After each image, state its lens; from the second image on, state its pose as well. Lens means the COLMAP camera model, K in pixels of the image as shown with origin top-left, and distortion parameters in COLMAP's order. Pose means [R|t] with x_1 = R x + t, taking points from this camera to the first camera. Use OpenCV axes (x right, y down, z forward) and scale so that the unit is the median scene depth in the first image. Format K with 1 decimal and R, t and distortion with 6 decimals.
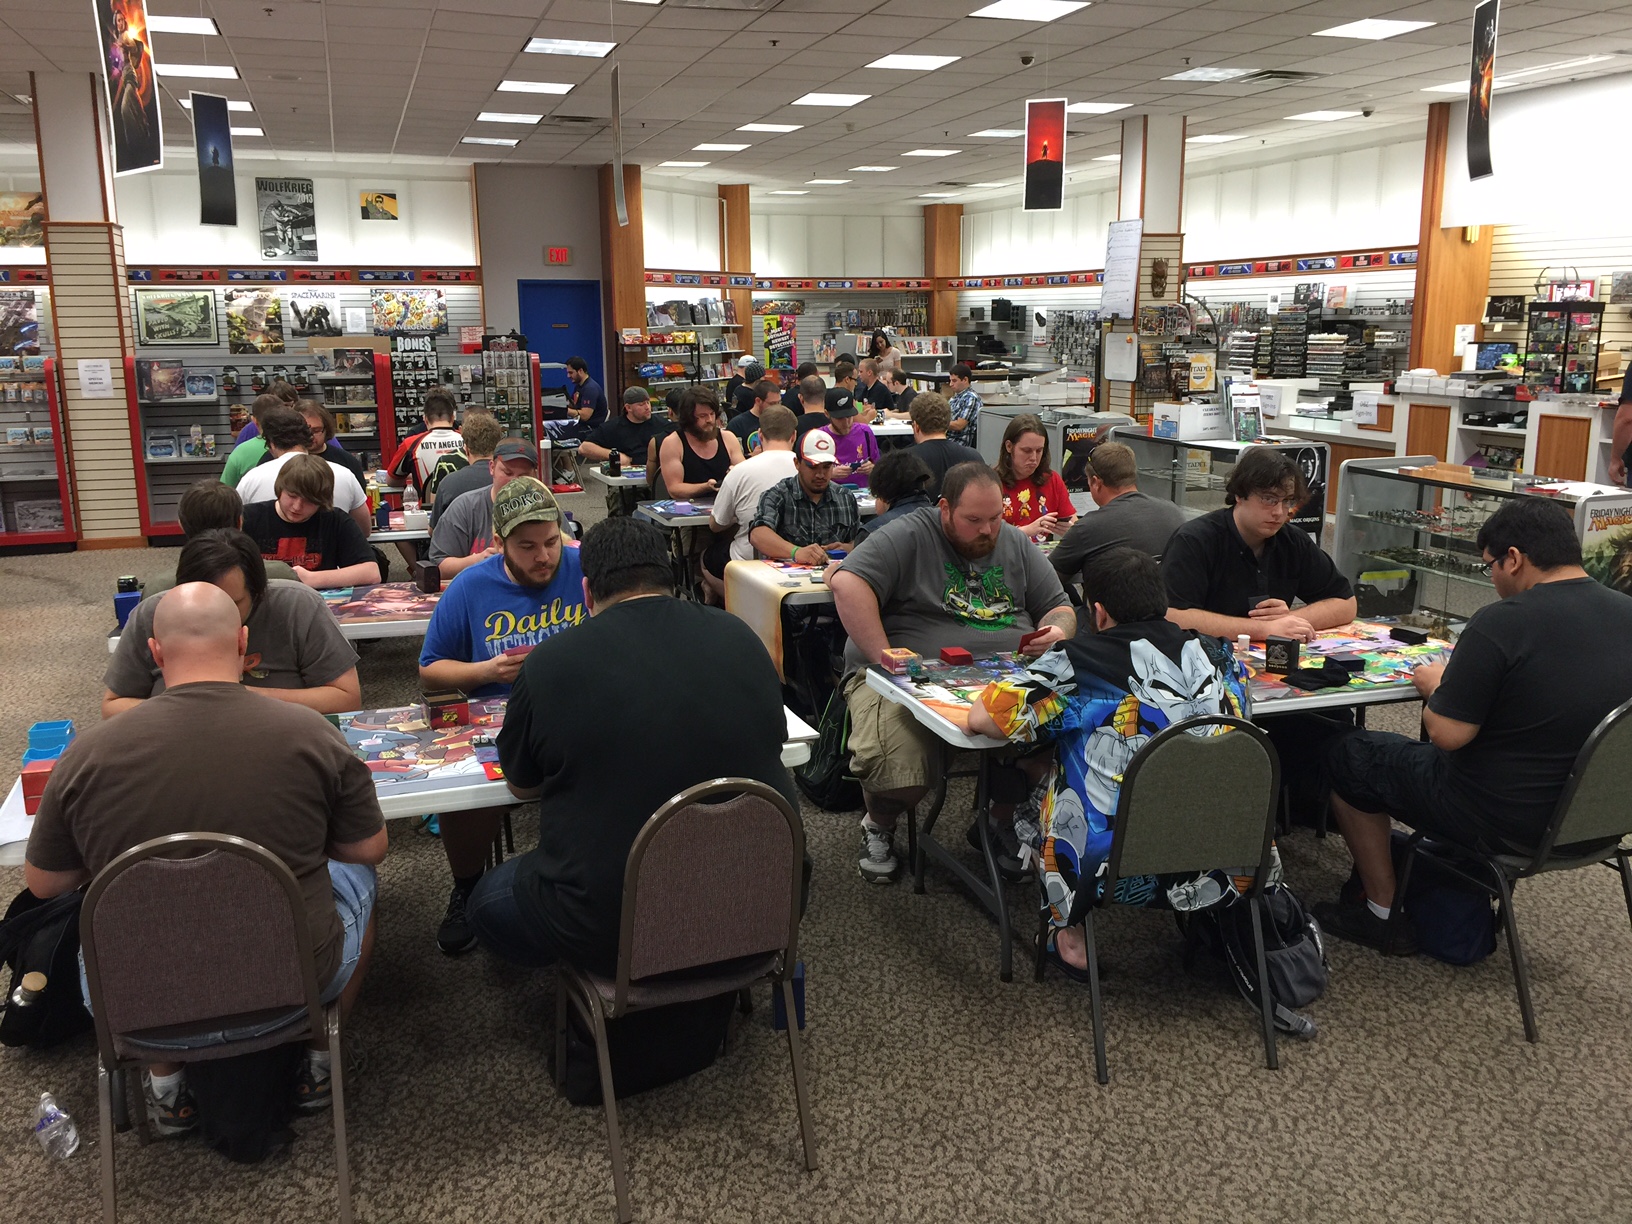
lens RADIAL K [[1397.9, 0, 818.6], [0, 1397.9, 610.7], [0, 0, 1]] dist [0.016706, 0.004971]
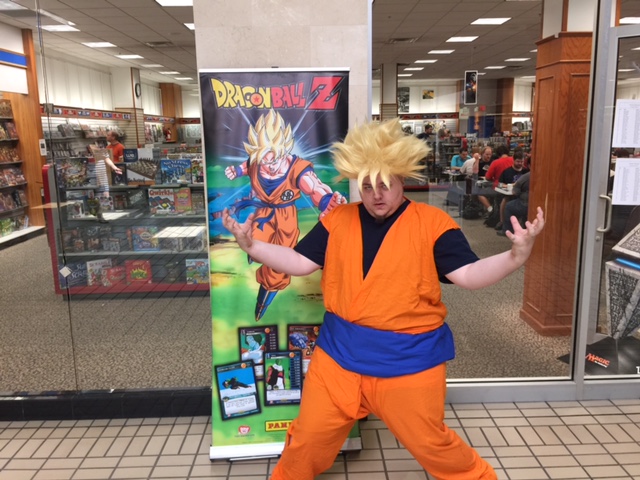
lens RADIAL K [[548.2, 0, 319.1], [0, 548.2, 238.6], [0, 0, 1]] dist [0.016706, 0.004971]
pose [[0.951599, 0.044175, -0.304152, -0.150463], [-0.047028, 0.998891, -0.002056, 0.055716], [0.303724, 0.016260, 0.952621, -0.269225]]
